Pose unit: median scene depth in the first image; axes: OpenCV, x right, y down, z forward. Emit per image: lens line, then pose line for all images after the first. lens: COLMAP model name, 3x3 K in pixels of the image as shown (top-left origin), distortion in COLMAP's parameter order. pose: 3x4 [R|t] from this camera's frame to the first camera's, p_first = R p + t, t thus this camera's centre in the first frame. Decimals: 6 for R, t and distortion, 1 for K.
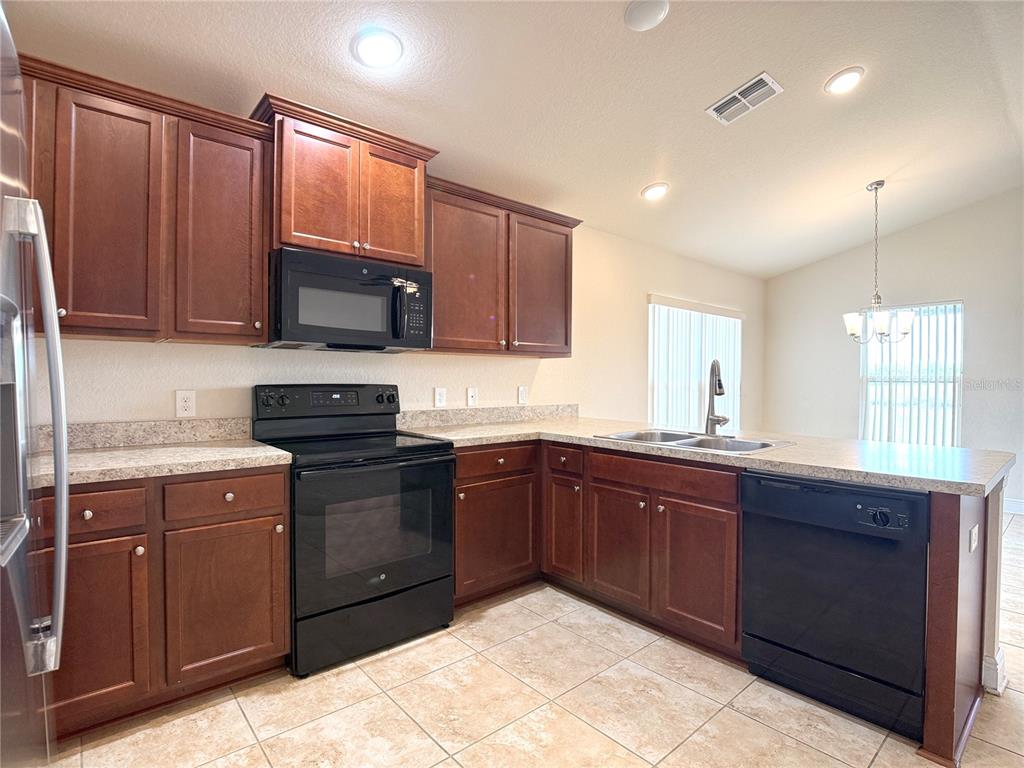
lens RADIAL K [[519.5, 0, 515.9], [0, 519.5, 384.3], [0, 0, 1]] dist [-0.020135, -0.004032]
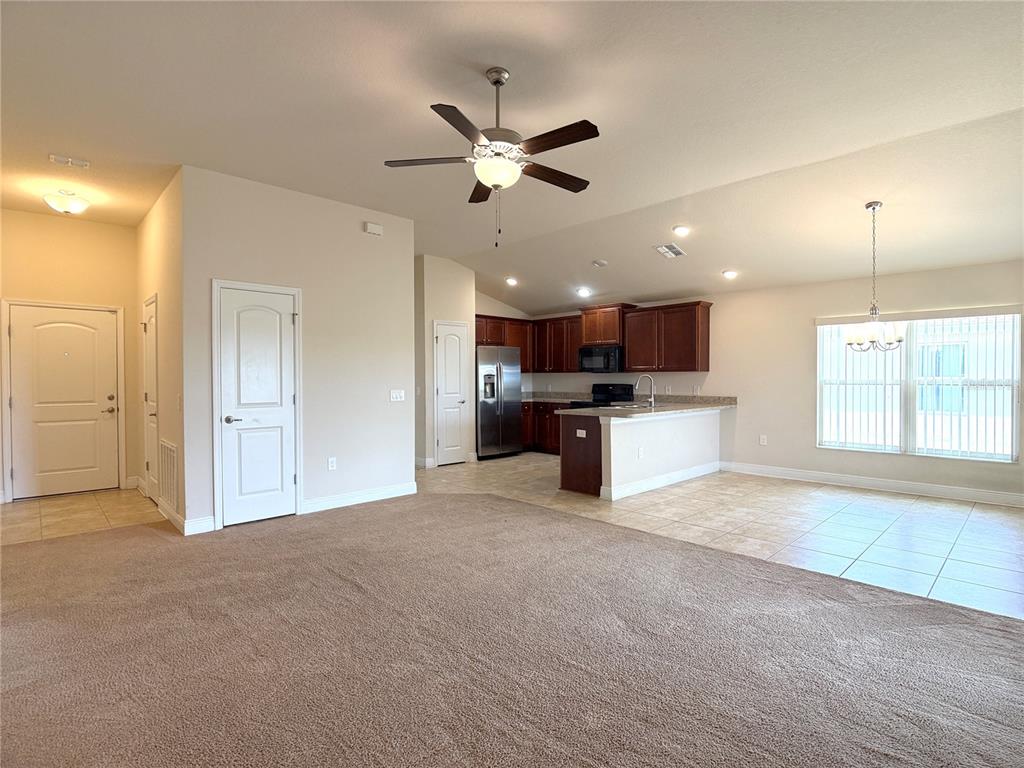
lens RADIAL K [[519.5, 0, 513.6], [0, 519.5, 383.5], [0, 0, 1]] dist [-0.020135, -0.004032]
pose [[0.030728, 0.006766, -0.999505, 2.509815], [-0.007442, 0.999951, 0.006540, -0.016693], [0.999500, 0.007238, 0.030777, 0.300994]]
